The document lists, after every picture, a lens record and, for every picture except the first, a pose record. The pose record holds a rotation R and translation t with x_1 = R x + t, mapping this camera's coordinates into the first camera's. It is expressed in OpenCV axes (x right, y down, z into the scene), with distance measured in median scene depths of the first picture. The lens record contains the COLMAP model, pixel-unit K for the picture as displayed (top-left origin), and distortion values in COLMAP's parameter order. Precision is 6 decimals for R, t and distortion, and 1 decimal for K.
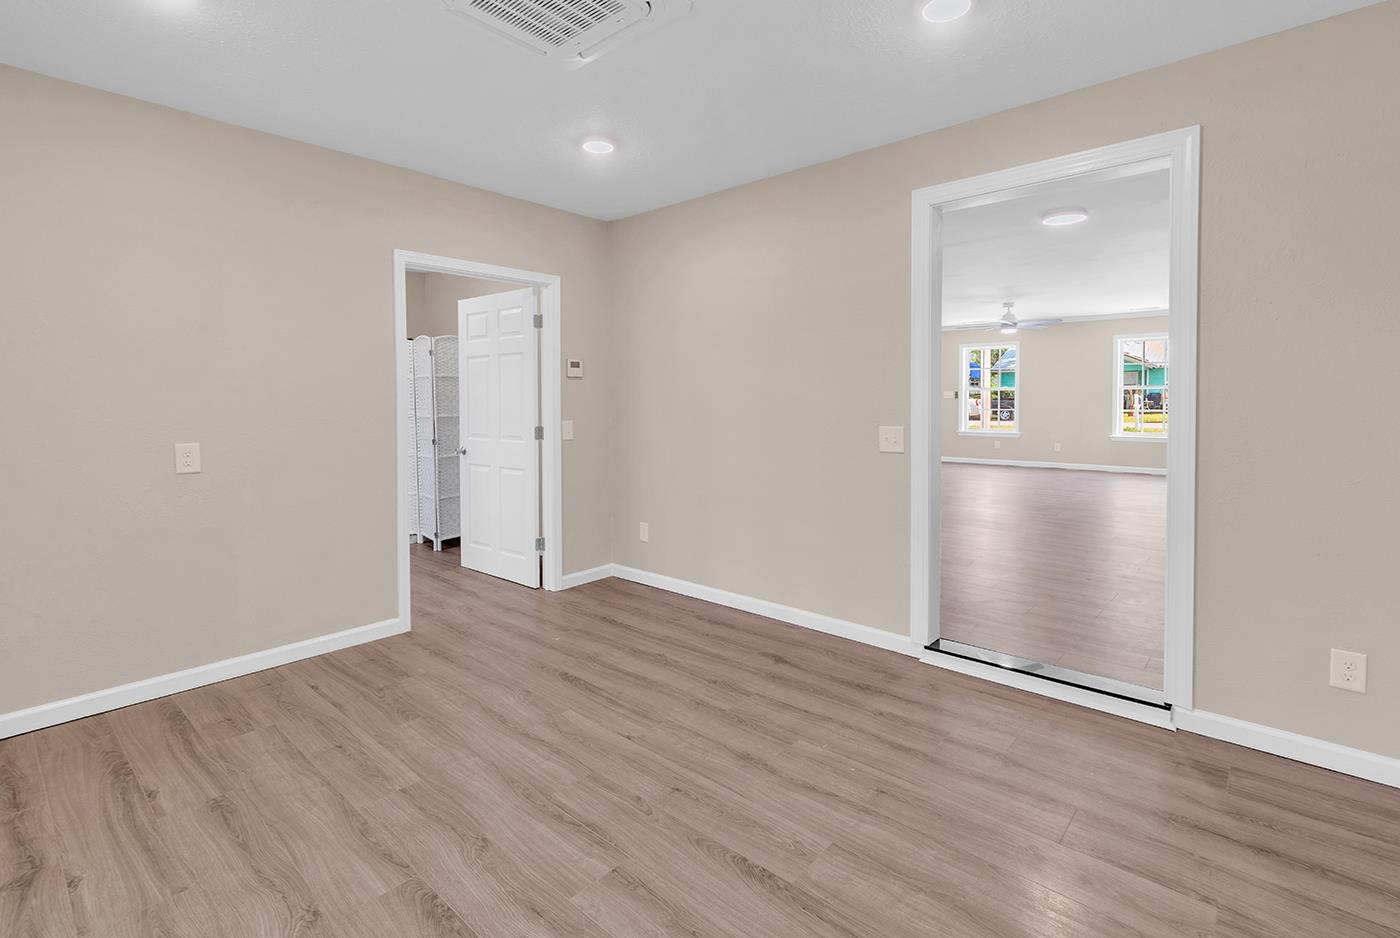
lens RADIAL K [[644.1, 0, 694.1], [0, 644.1, 430.1], [0, 0, 1]] dist [0.000916, -0.000140]
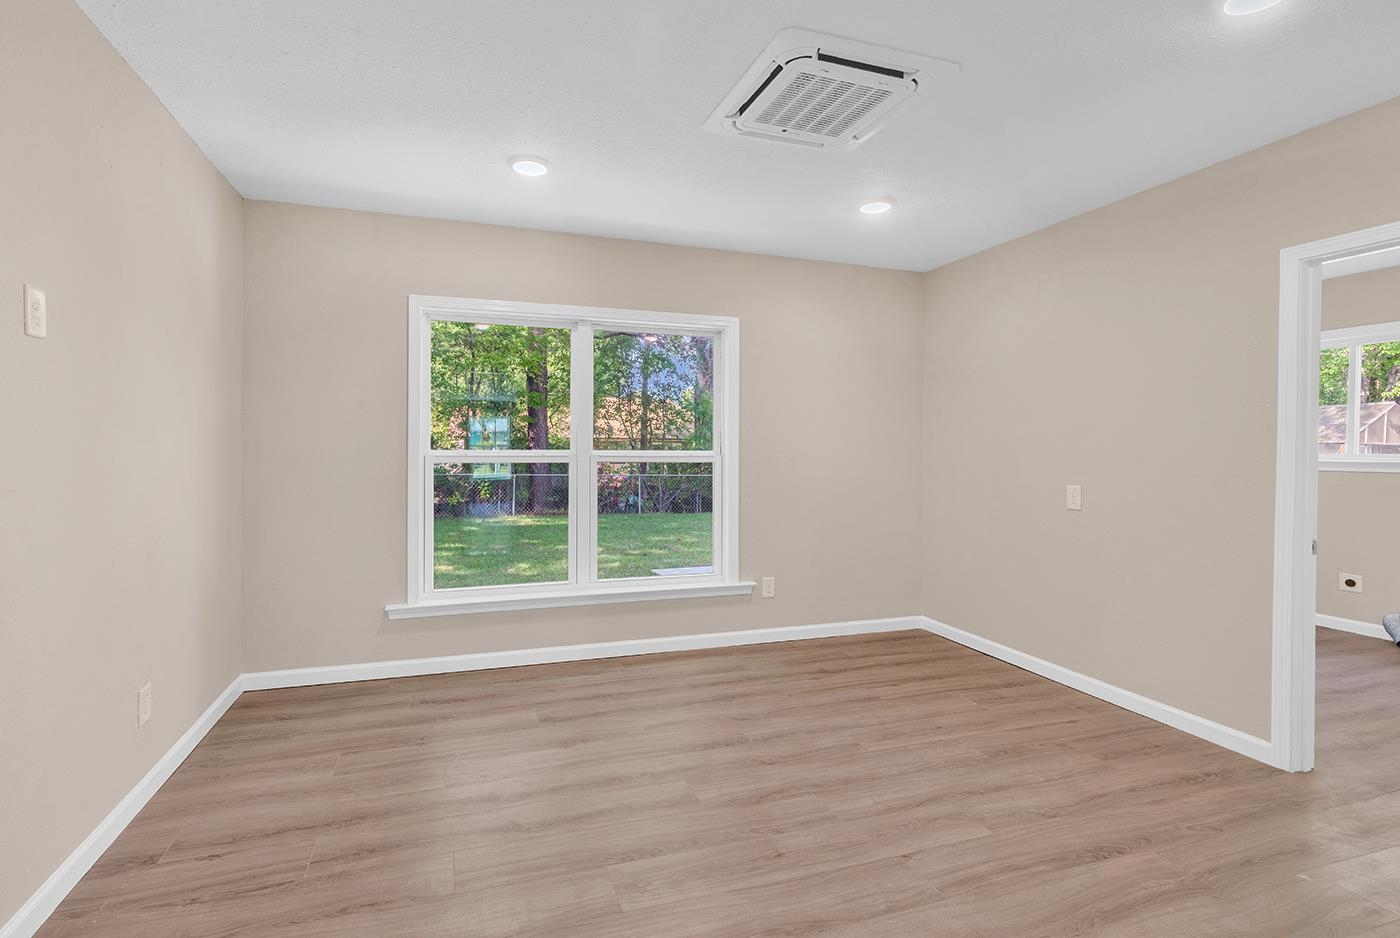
lens RADIAL K [[620.6, 0, 702.1], [0, 620.6, 445.3], [0, 0, 1]] dist [-0.001552, -0.000293]
pose [[-0.433418, -0.005563, -0.901176, 0.743952], [-0.047538, 0.998730, 0.016698, -0.052401], [0.899939, 0.050077, -0.433132, 1.098847]]
